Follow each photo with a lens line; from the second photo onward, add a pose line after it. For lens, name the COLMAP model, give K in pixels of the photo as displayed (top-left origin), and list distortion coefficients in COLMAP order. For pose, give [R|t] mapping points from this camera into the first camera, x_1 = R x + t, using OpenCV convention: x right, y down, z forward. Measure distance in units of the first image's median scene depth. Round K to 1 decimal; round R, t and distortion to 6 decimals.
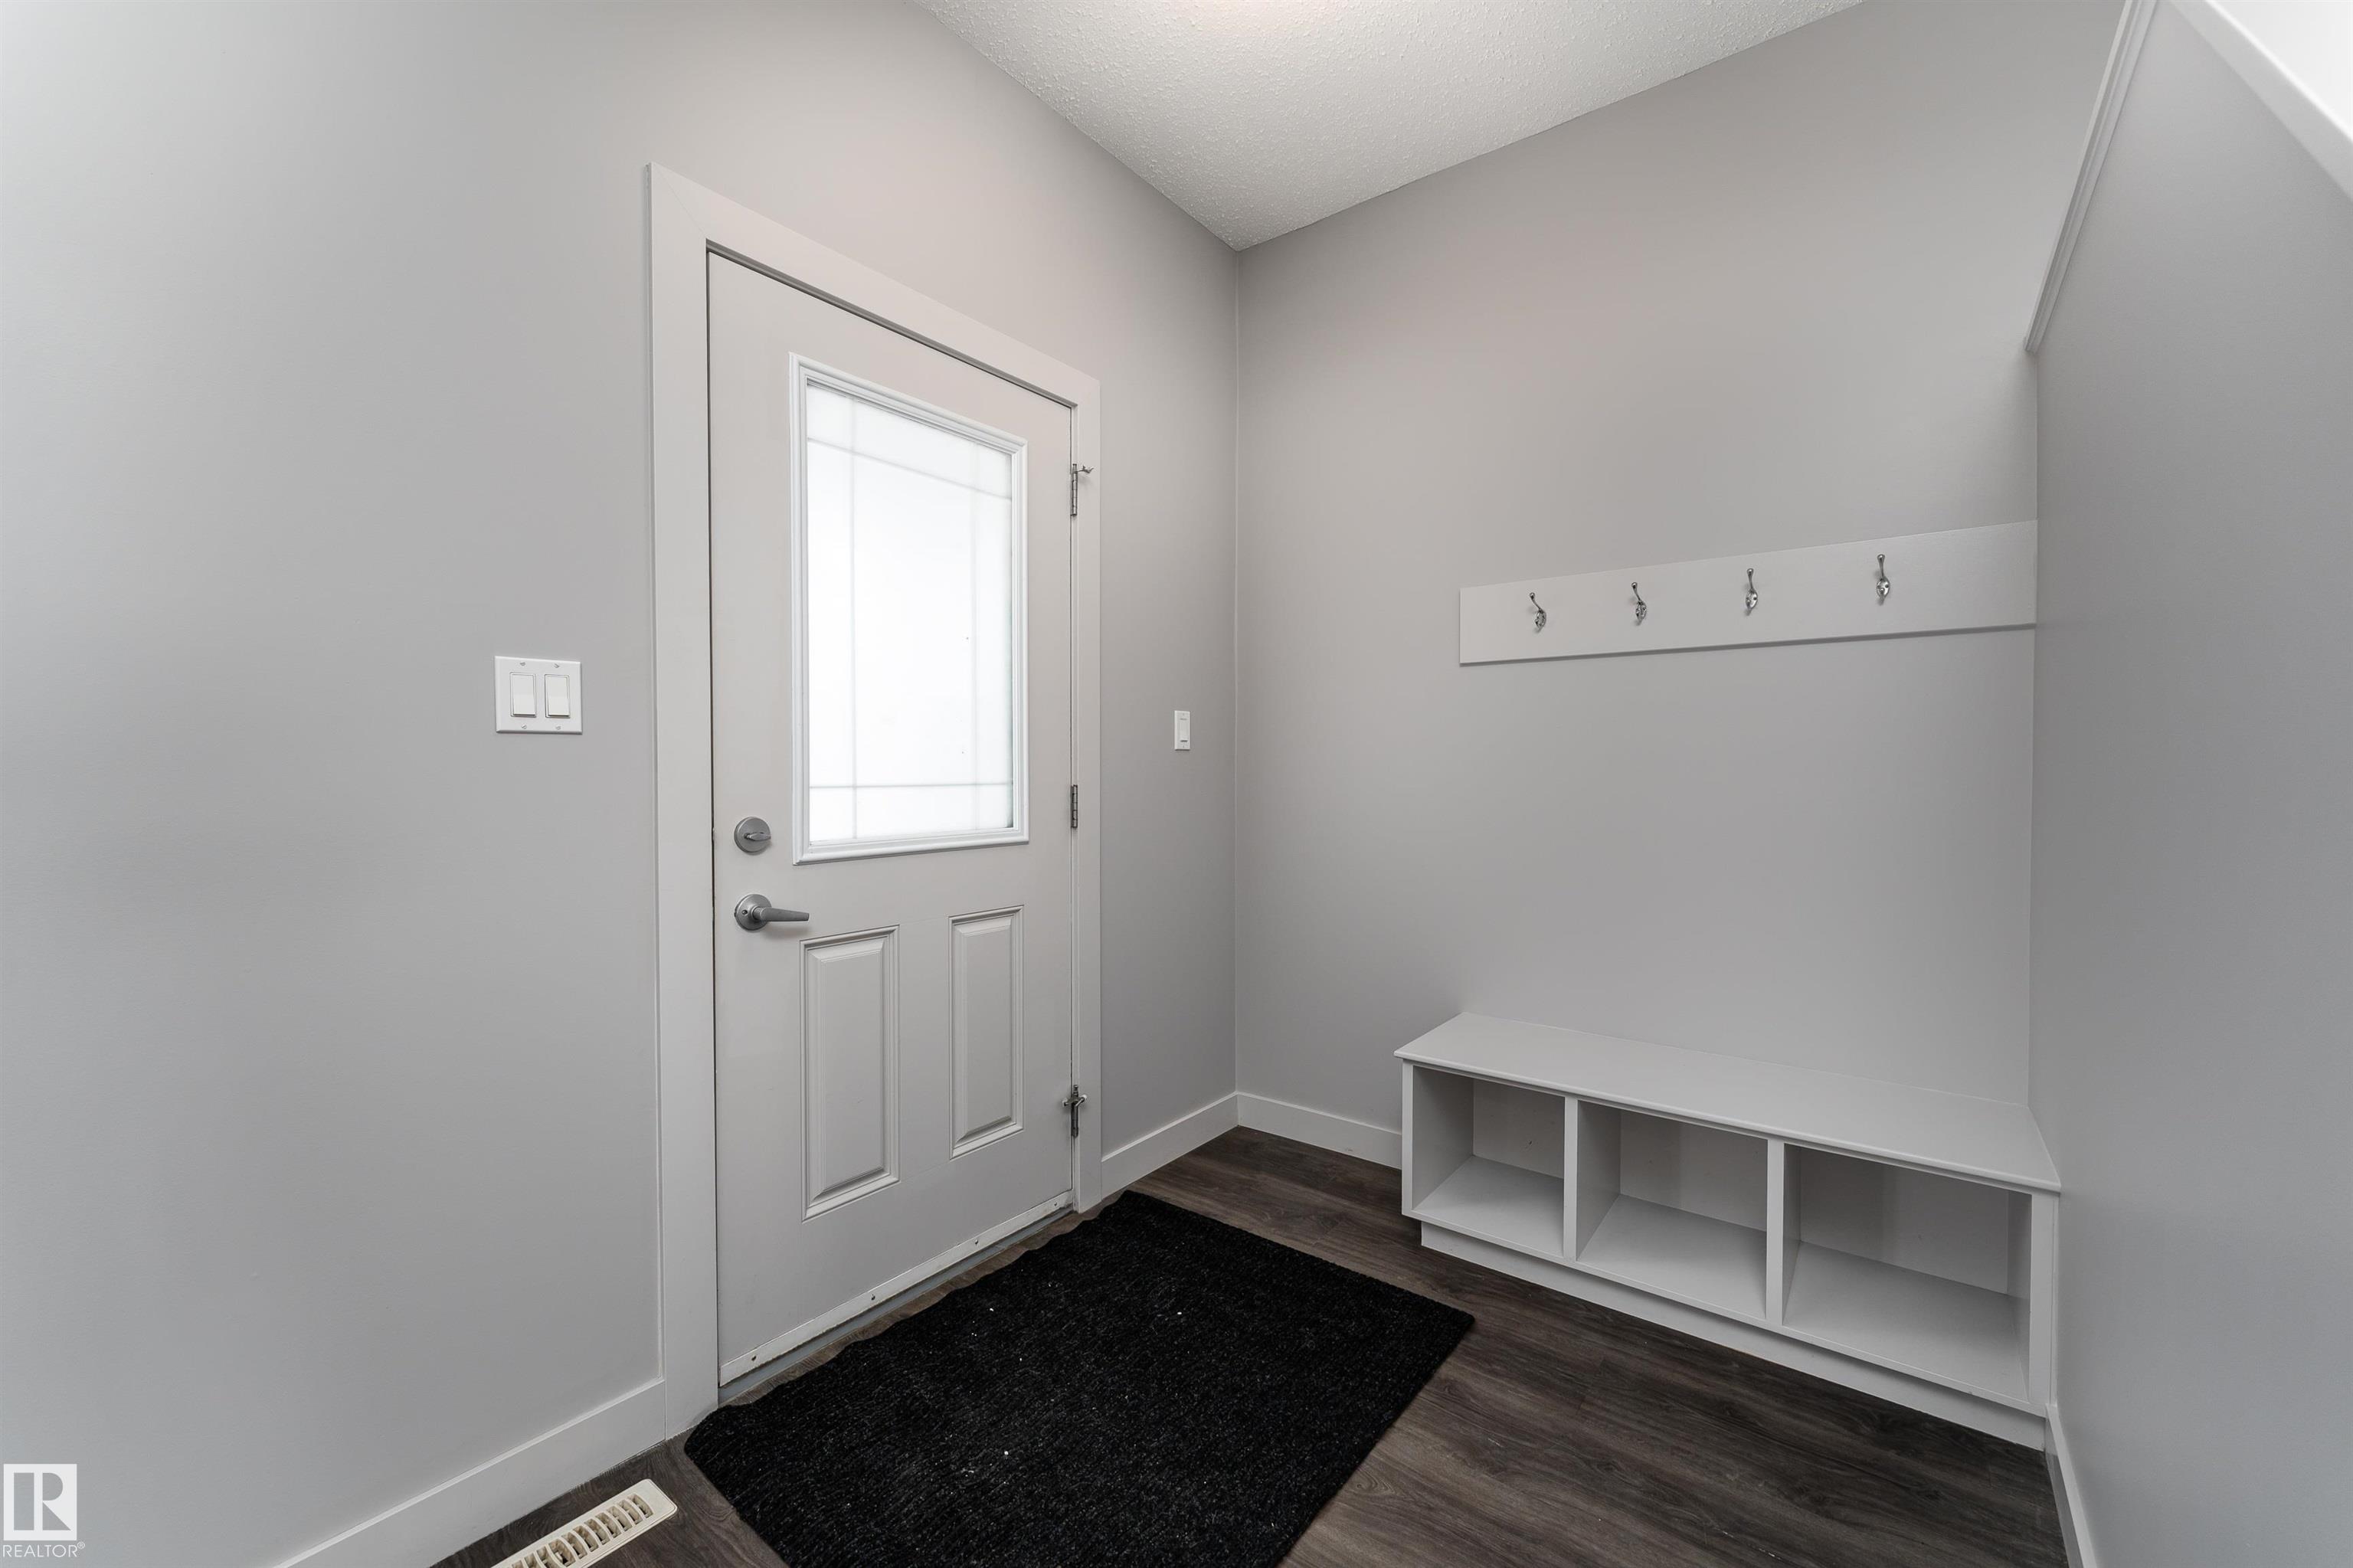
lens RADIAL K [[936.1, 0, 1173.3], [0, 936.1, 779.8], [0, 0, 1]] dist [0.000052, 0.000035]
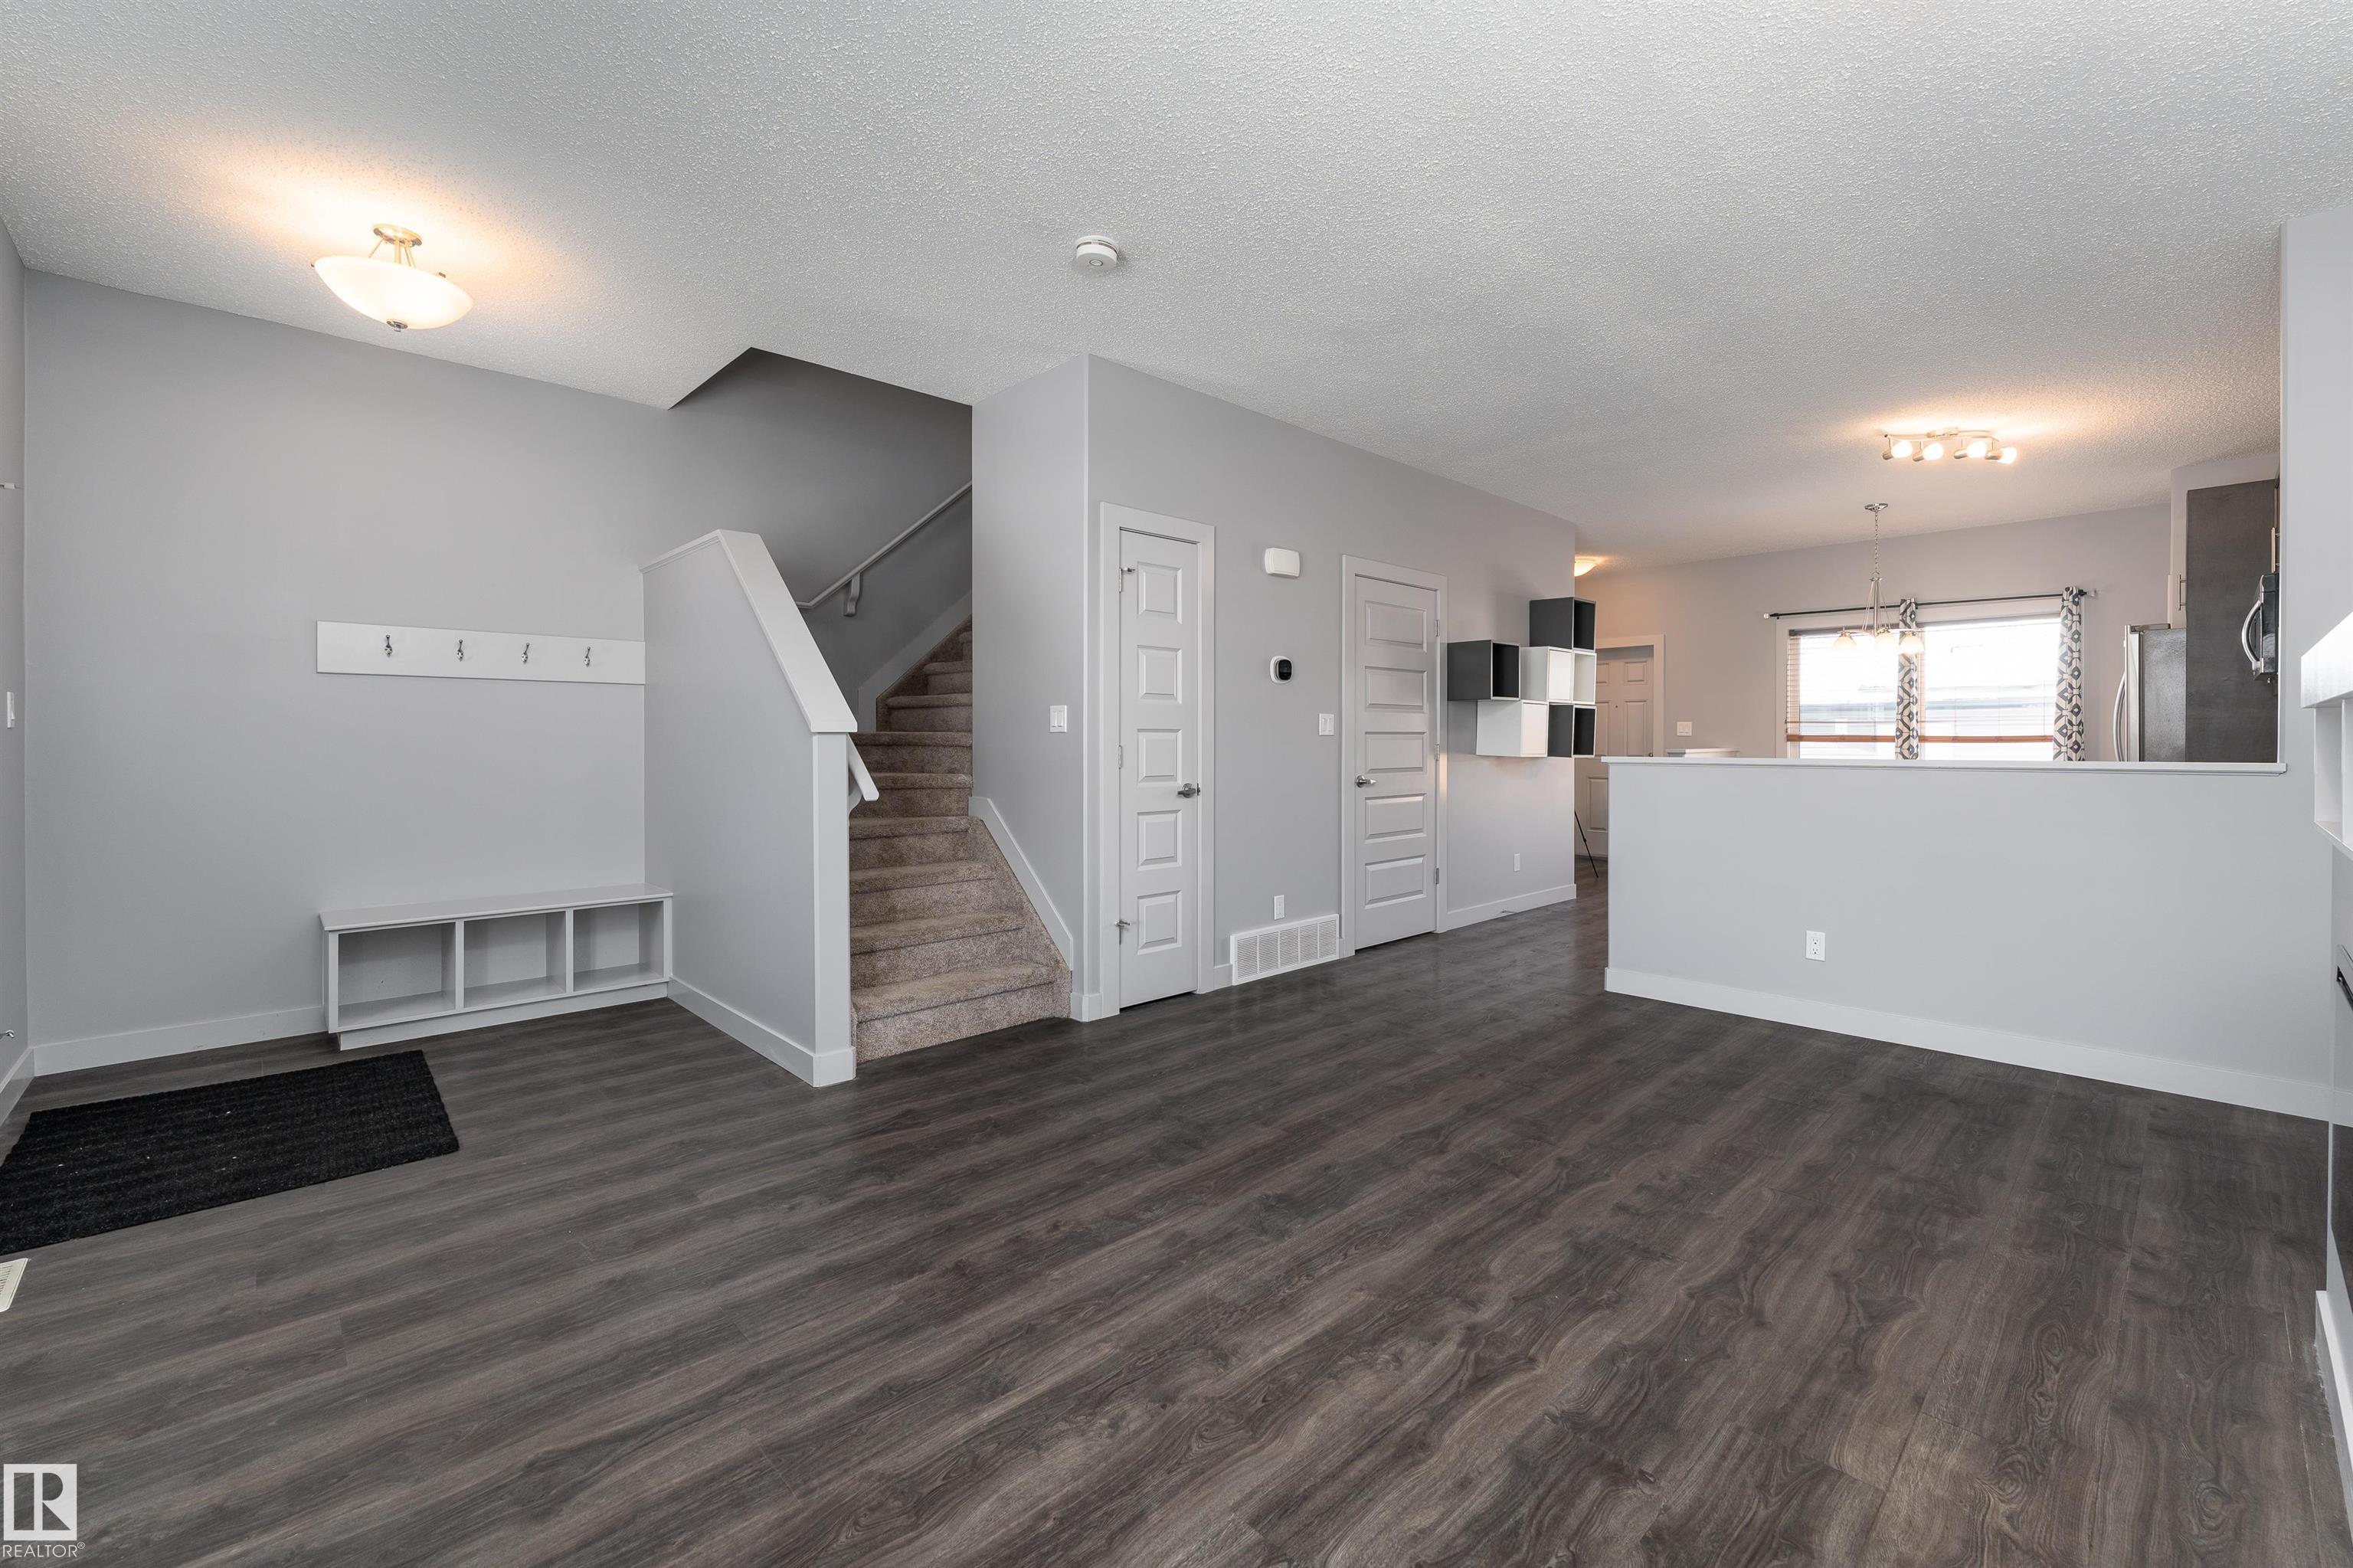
lens RADIAL K [[971.7, 0, 1210.7], [0, 971.7, 753.6], [0, 0, 1]] dist [0.001867, -0.000177]
pose [[0.134782, -0.015302, 0.990757, -1.229258], [0.014387, 0.999806, 0.013484, 0.003016], [-0.990771, 0.012437, 0.134976, -0.711458]]
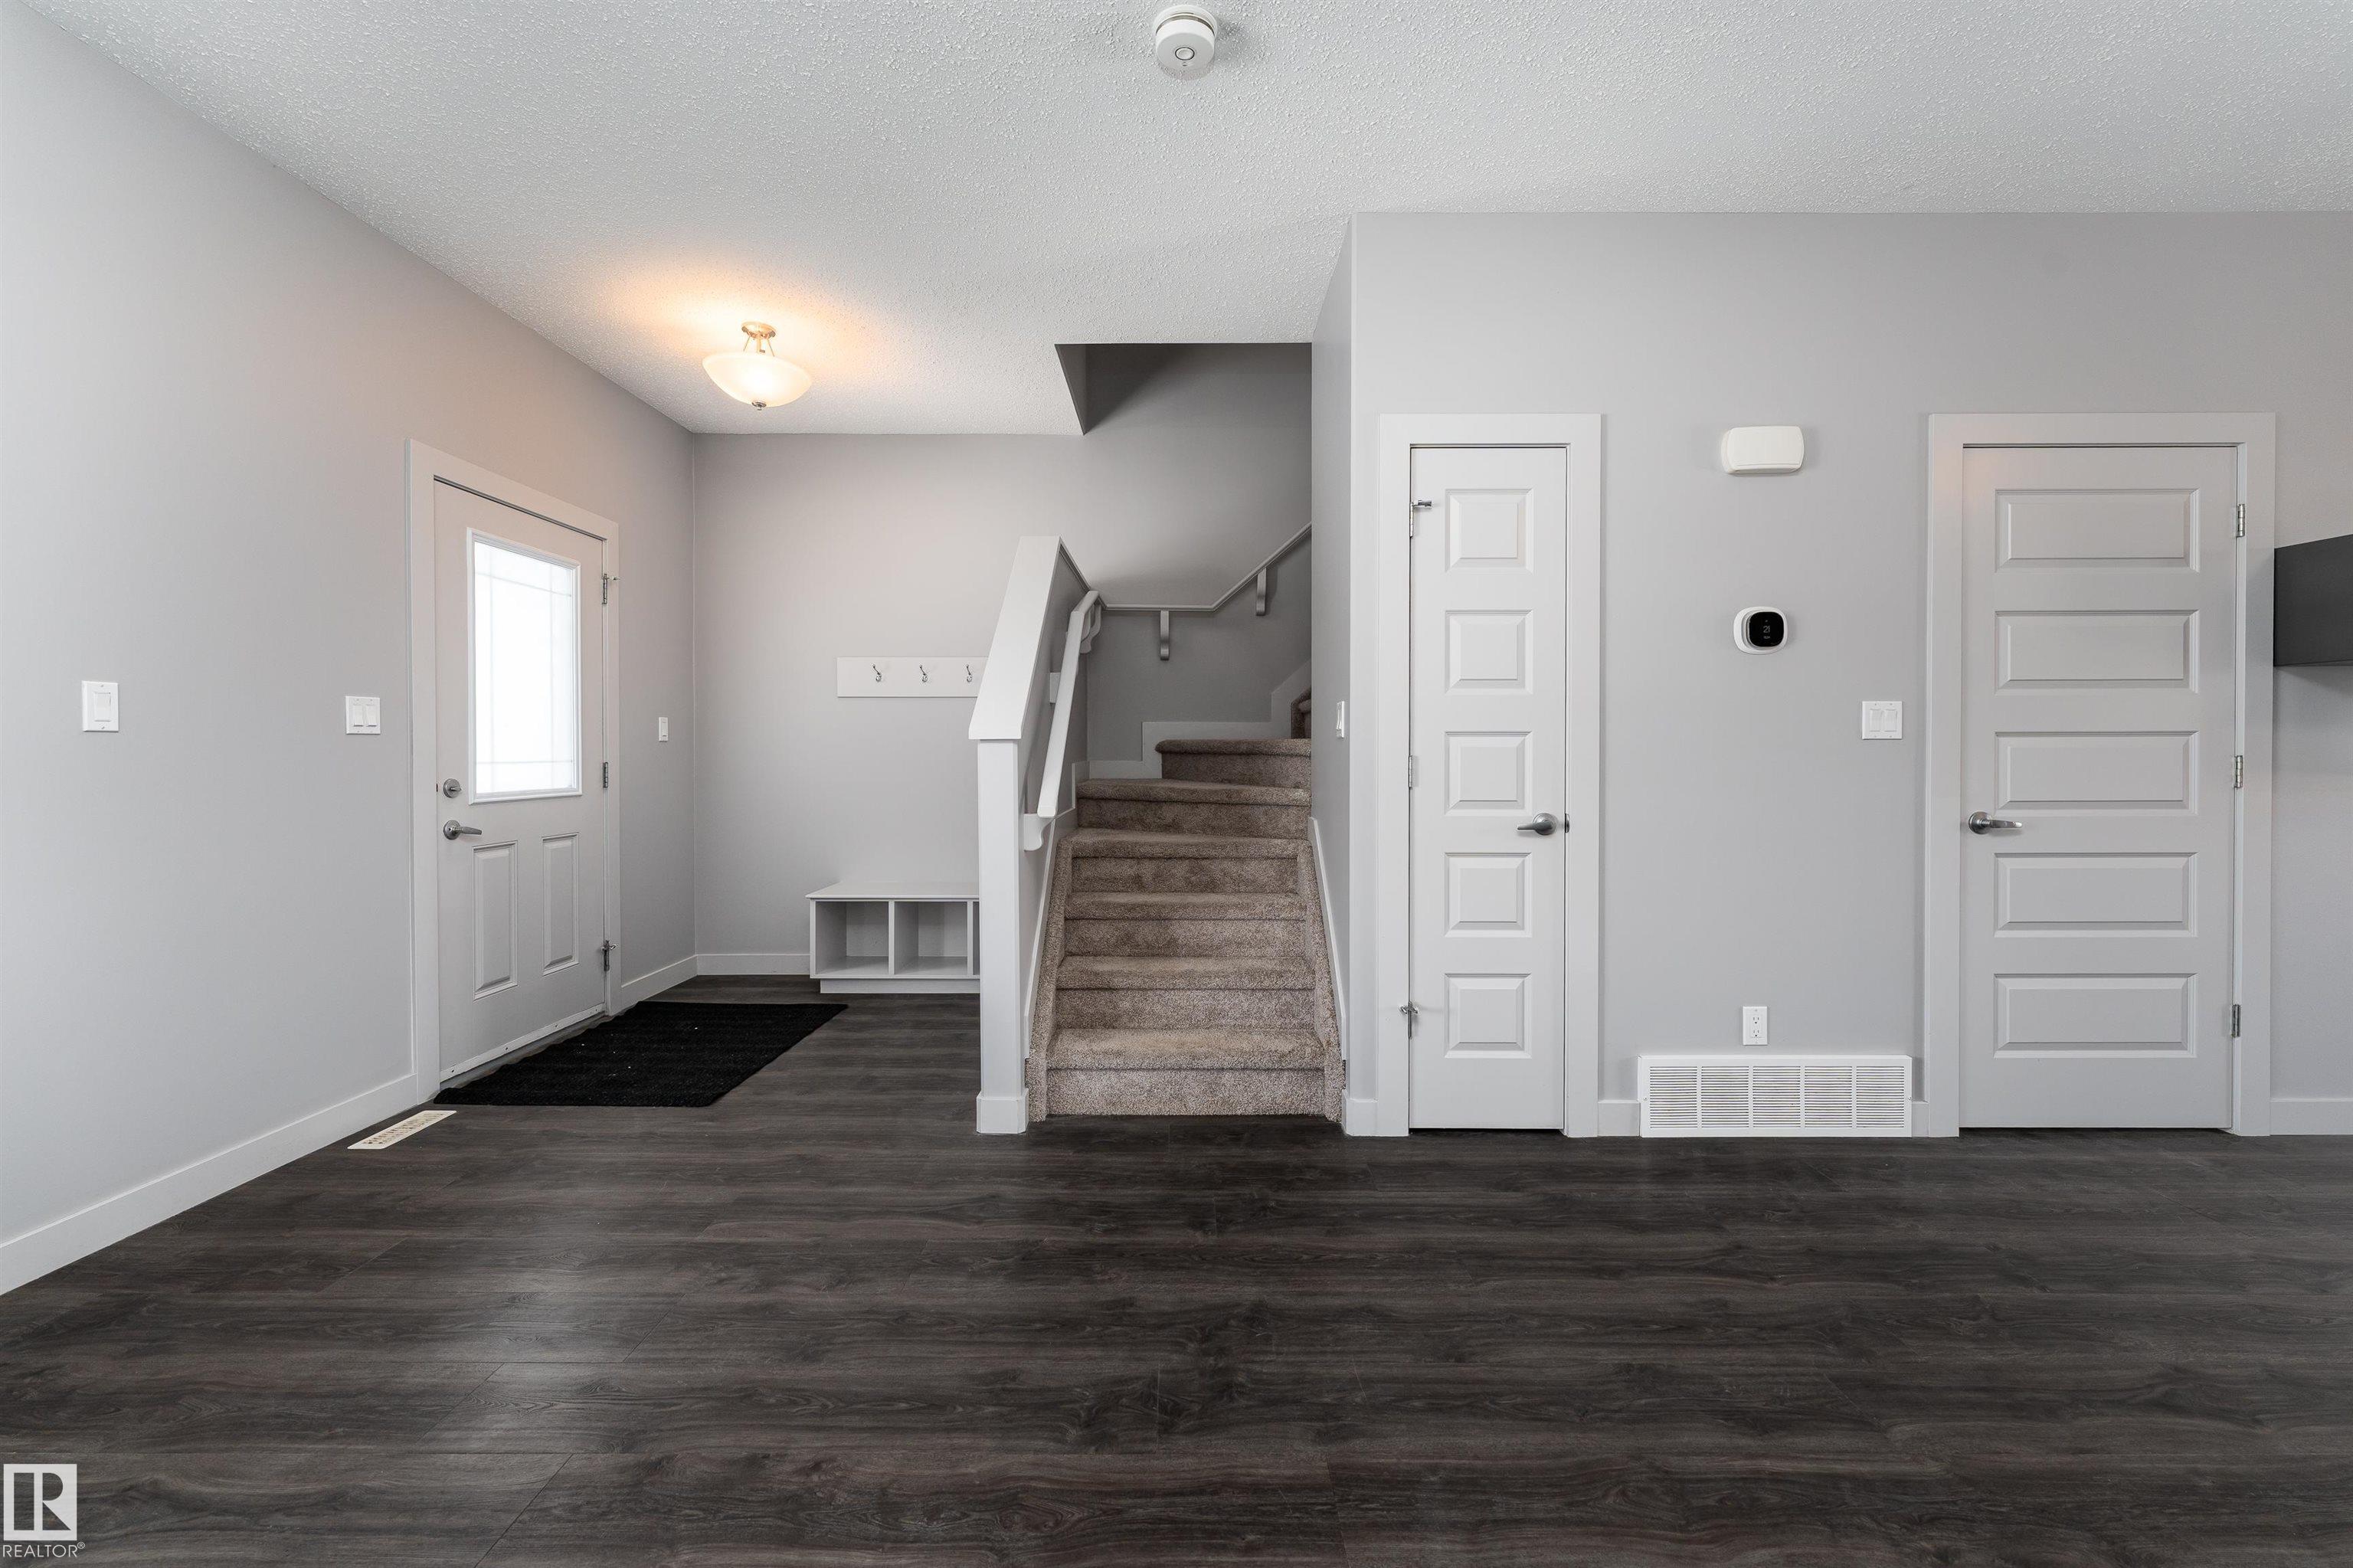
lens RADIAL K [[942.8, 0, 1187.4], [0, 942.8, 759.1], [0, 0, 1]] dist [0.001254, 0.000118]
pose [[0.790652, -0.007048, 0.612225, -0.363750], [0.010503, 0.999943, -0.002052, 0.016615], [-0.612175, 0.008053, 0.790681, -1.136636]]
